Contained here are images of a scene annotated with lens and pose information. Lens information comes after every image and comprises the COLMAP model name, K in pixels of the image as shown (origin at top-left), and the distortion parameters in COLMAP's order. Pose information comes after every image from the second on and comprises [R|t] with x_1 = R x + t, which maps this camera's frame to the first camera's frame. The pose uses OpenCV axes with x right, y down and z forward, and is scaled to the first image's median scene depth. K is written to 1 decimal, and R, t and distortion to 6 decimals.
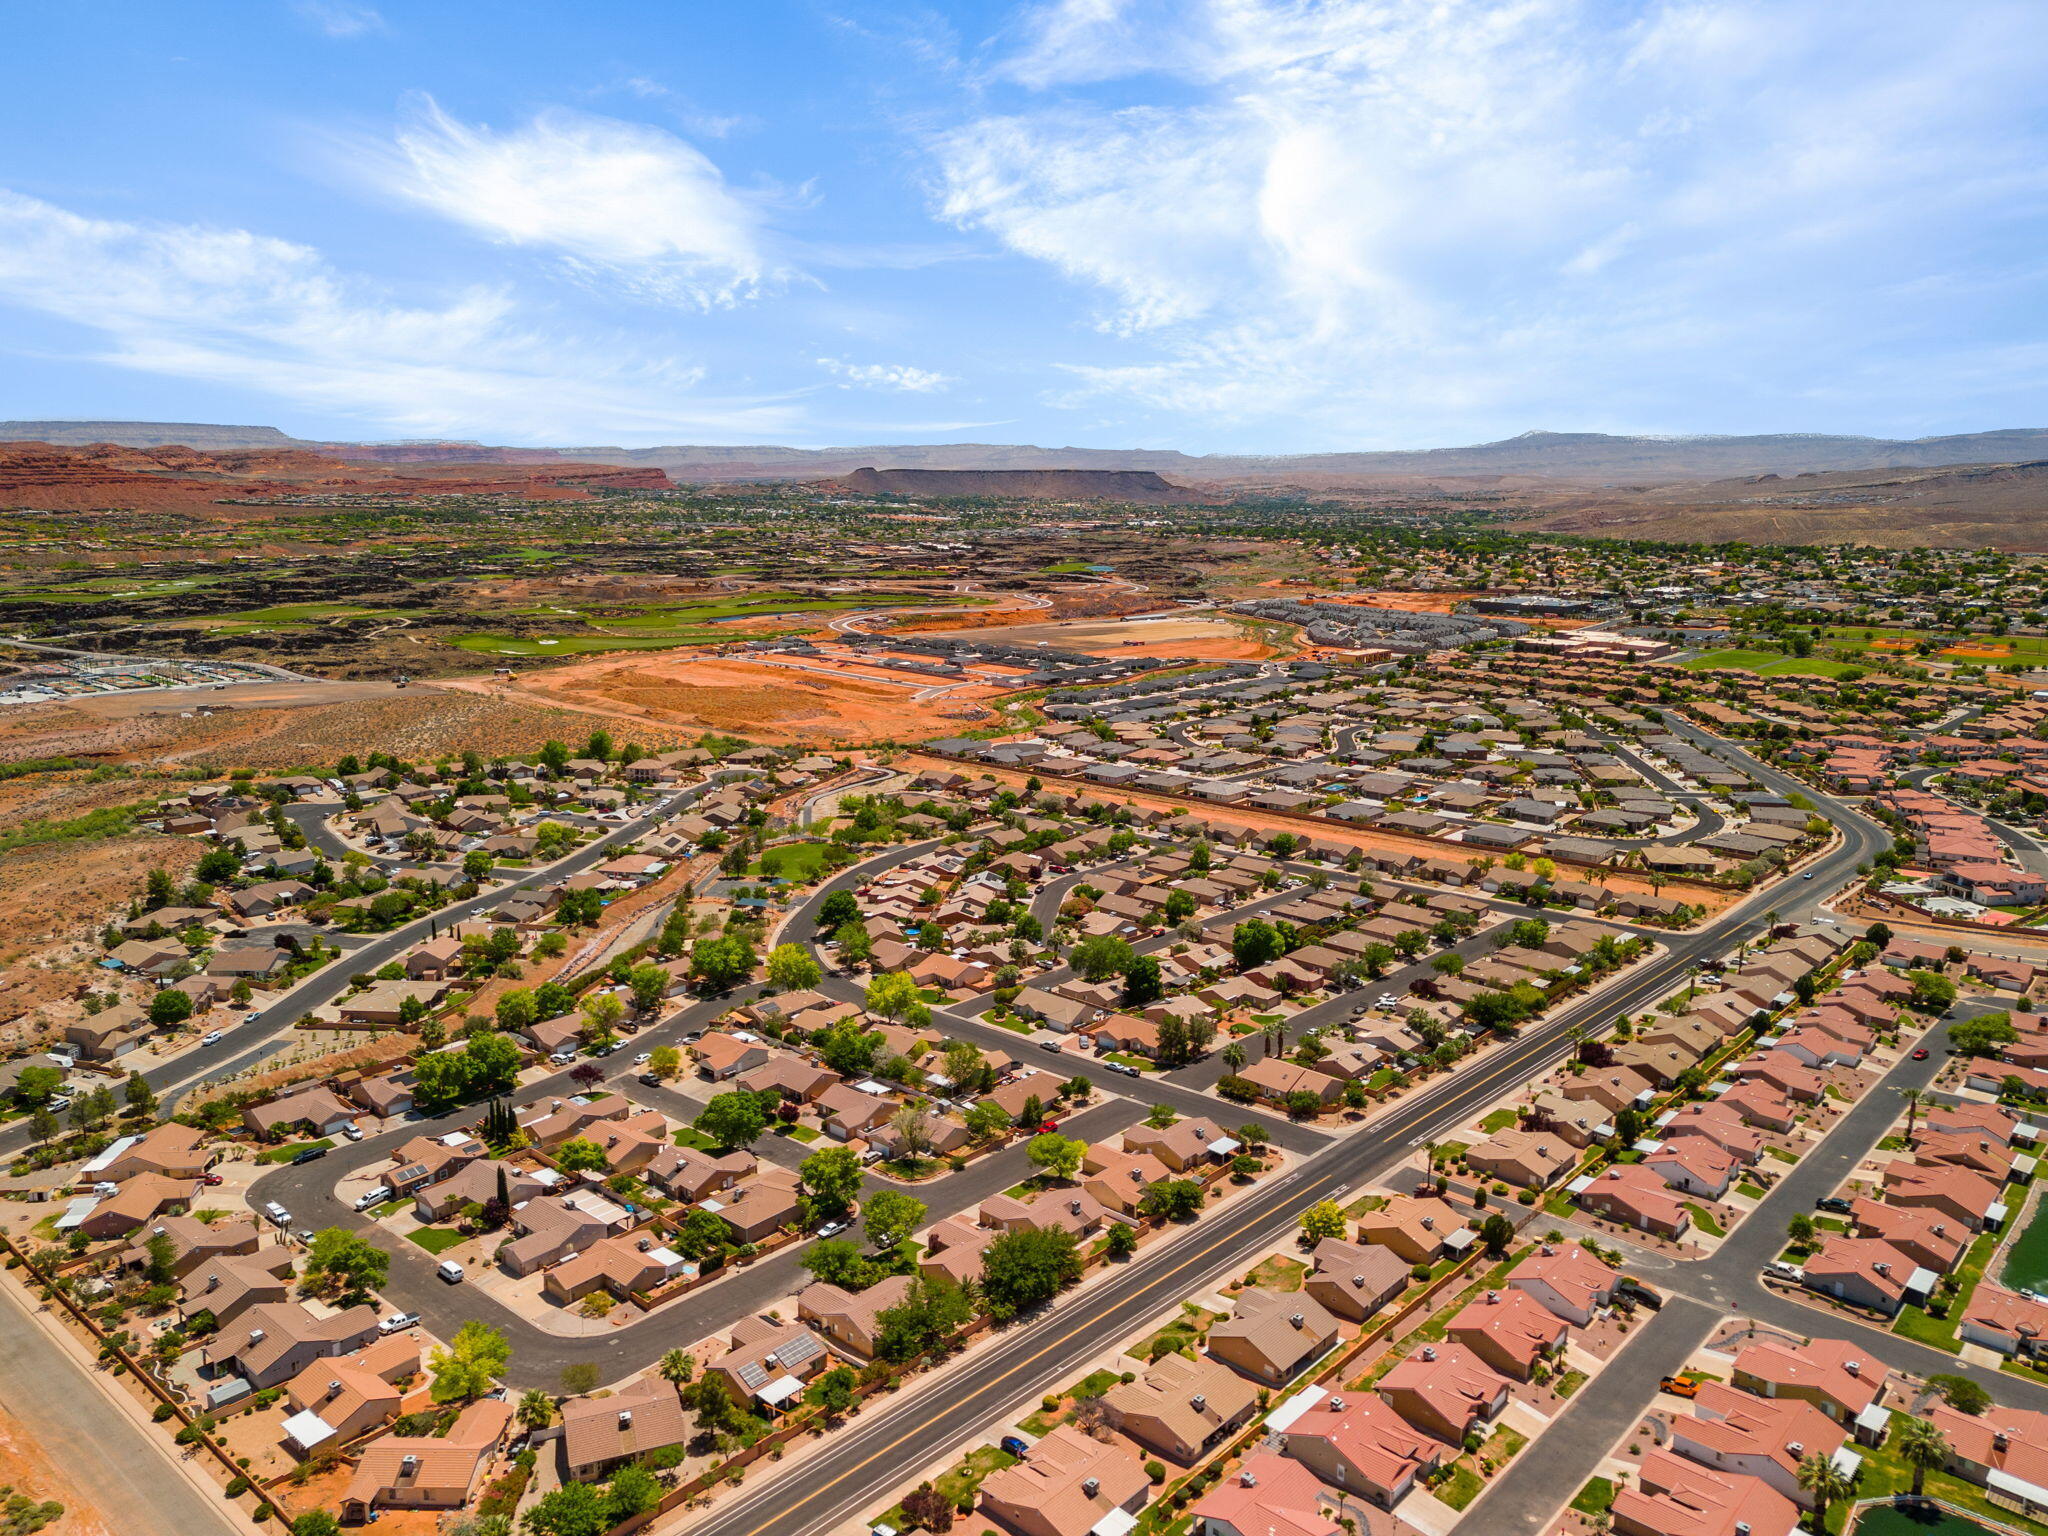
lens RADIAL K [[1527.7, 0, 1011.2], [0, 1527.7, 767.0], [0, 0, 1]] dist [0.071798, -0.058459]
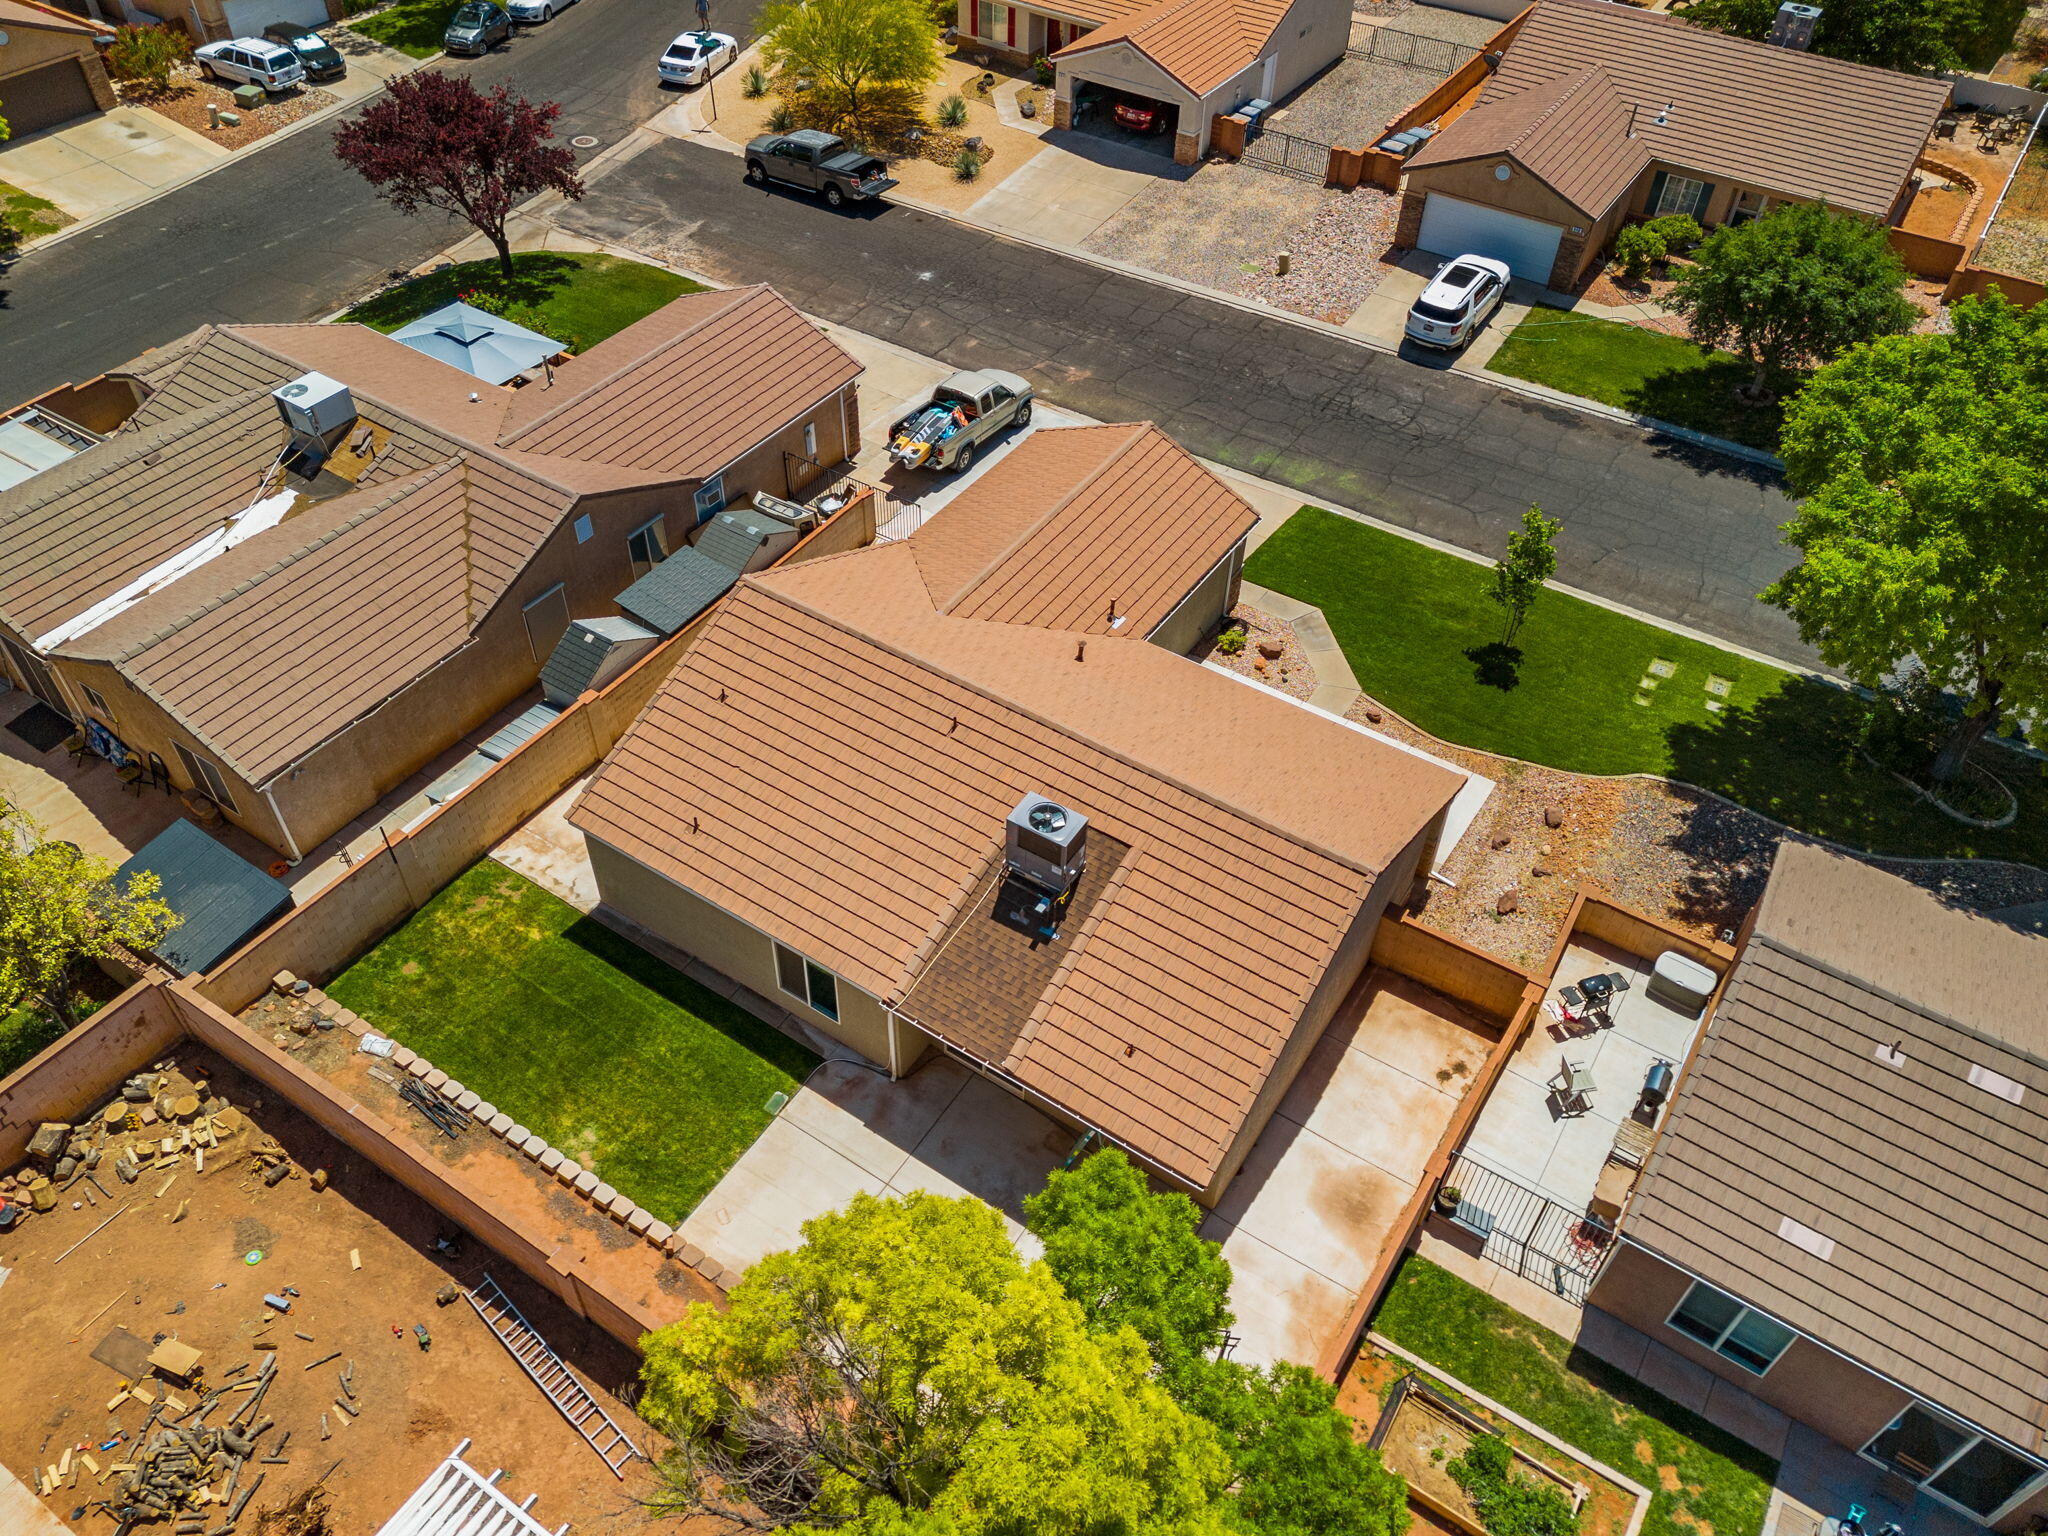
lens RADIAL K [[1478.5, 0, 1009.3], [0, 1478.5, 760.8], [0, 0, 1]] dist [0.066326, -0.053262]
pose [[0.989320, -0.090292, 0.114428, -0.213396], [0.010814, 0.828339, 0.560123, 0.146026], [-0.145360, -0.552903, 0.820469, 0.730190]]
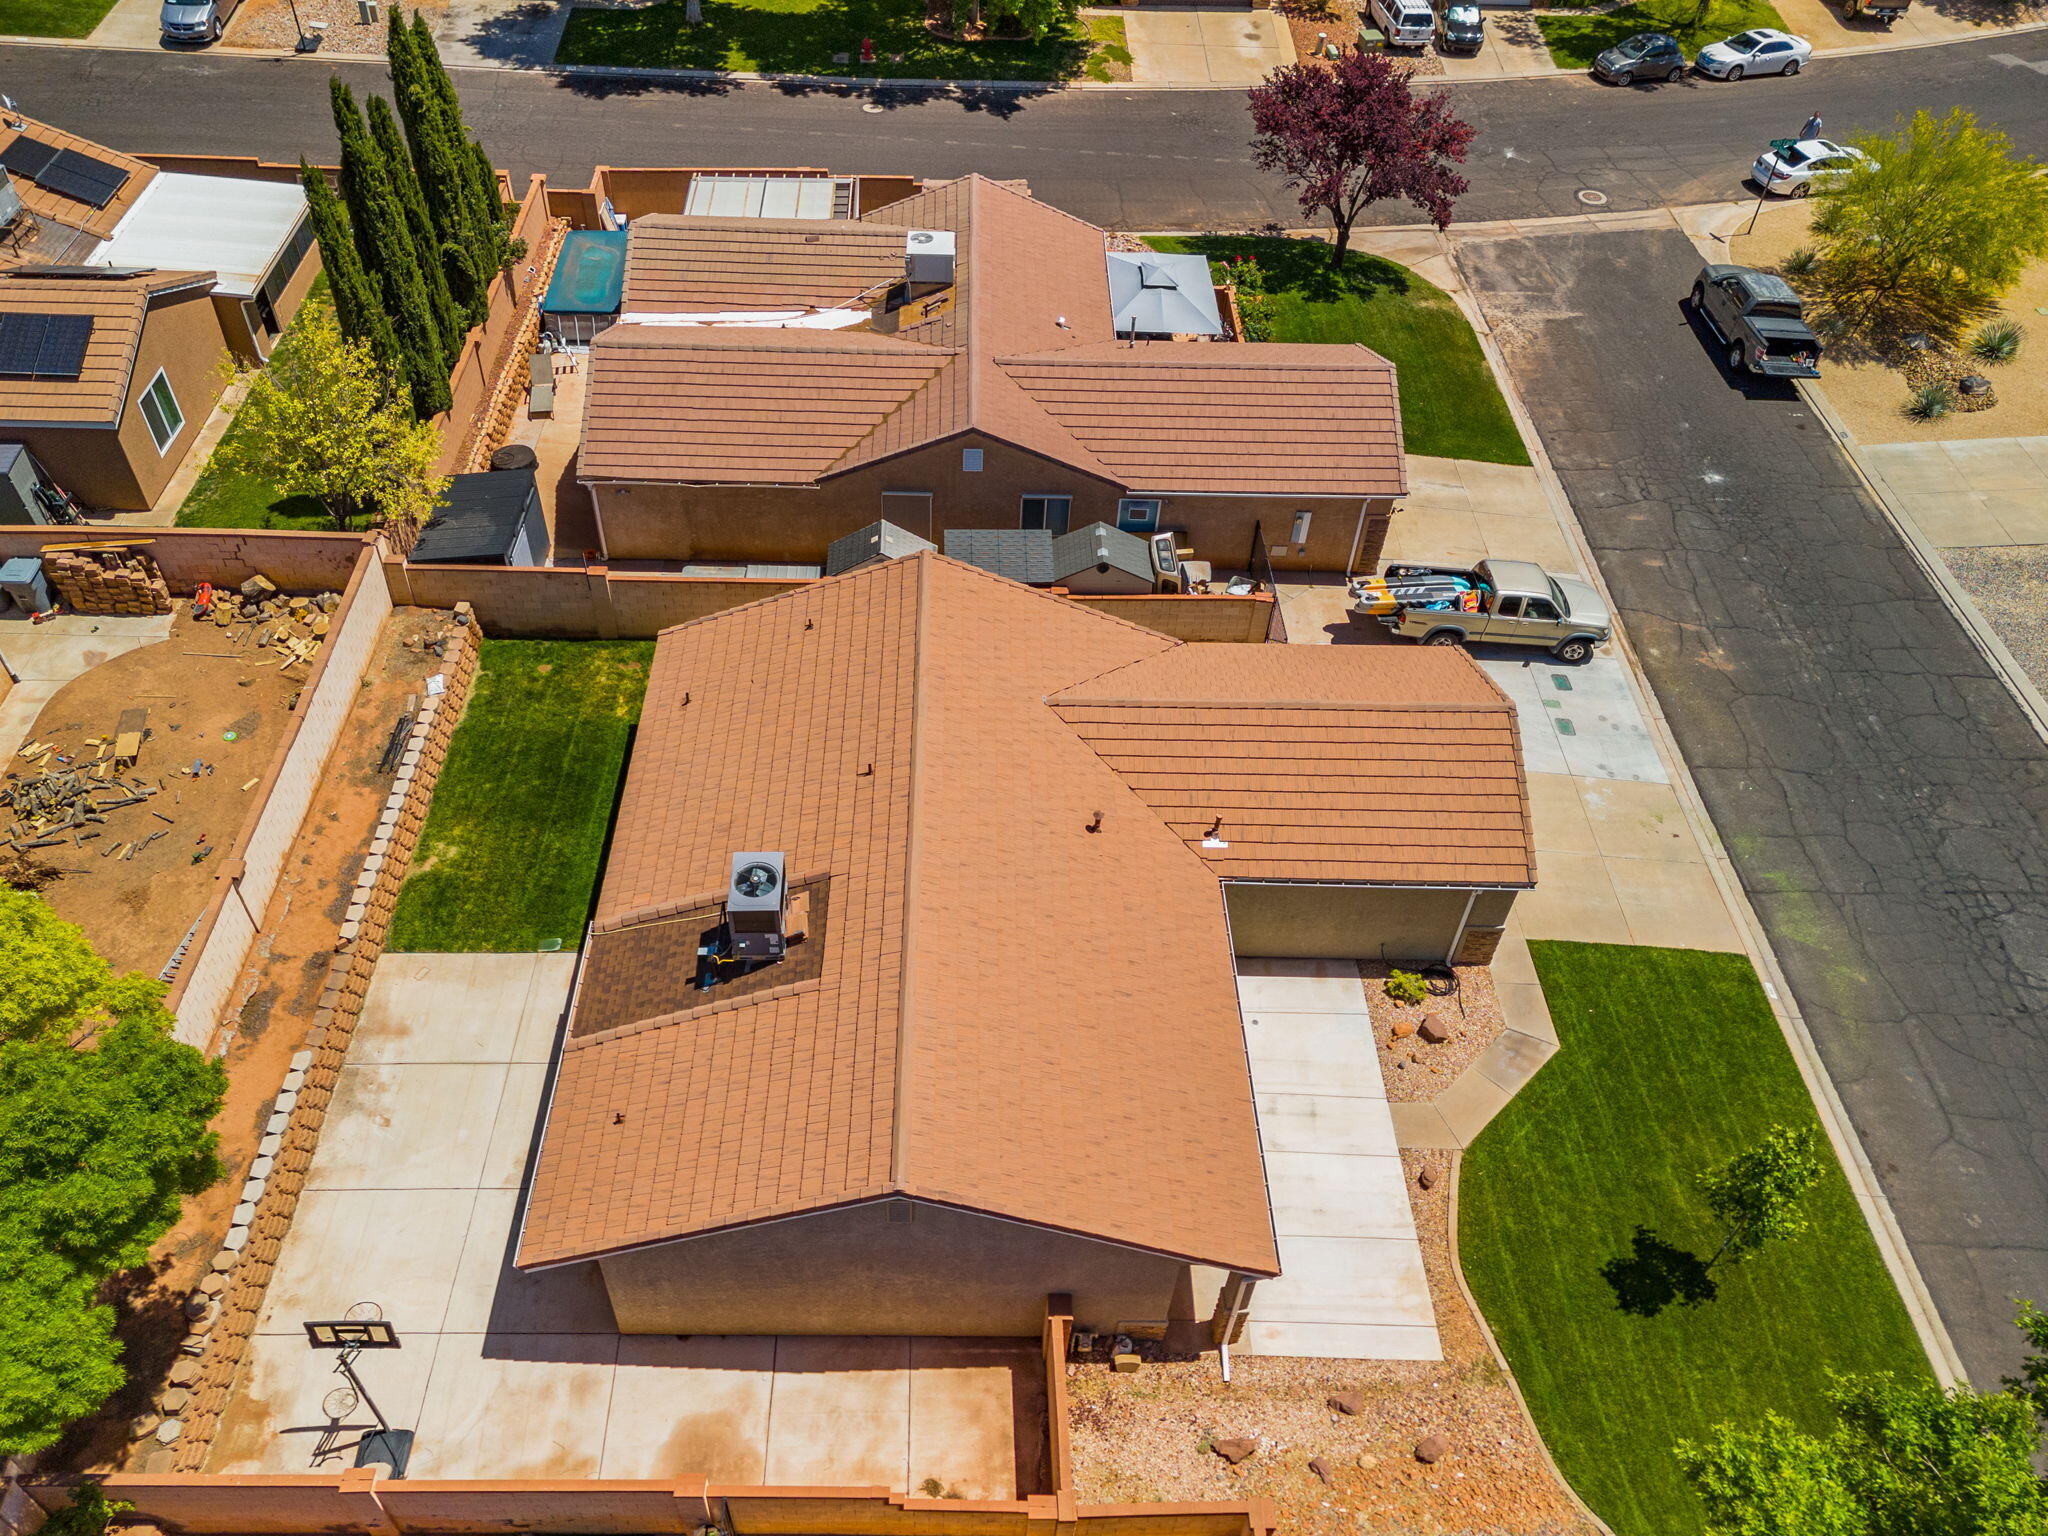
lens RADIAL K [[1527.7, 0, 1011.2], [0, 1527.7, 767.0], [0, 0, 1]] dist [0.071798, -0.058459]
pose [[0.678017, 0.540947, -0.497664, -0.165494], [-0.171794, 0.774920, 0.608265, 0.141232], [0.714689, -0.326918, 0.618340, 0.754440]]
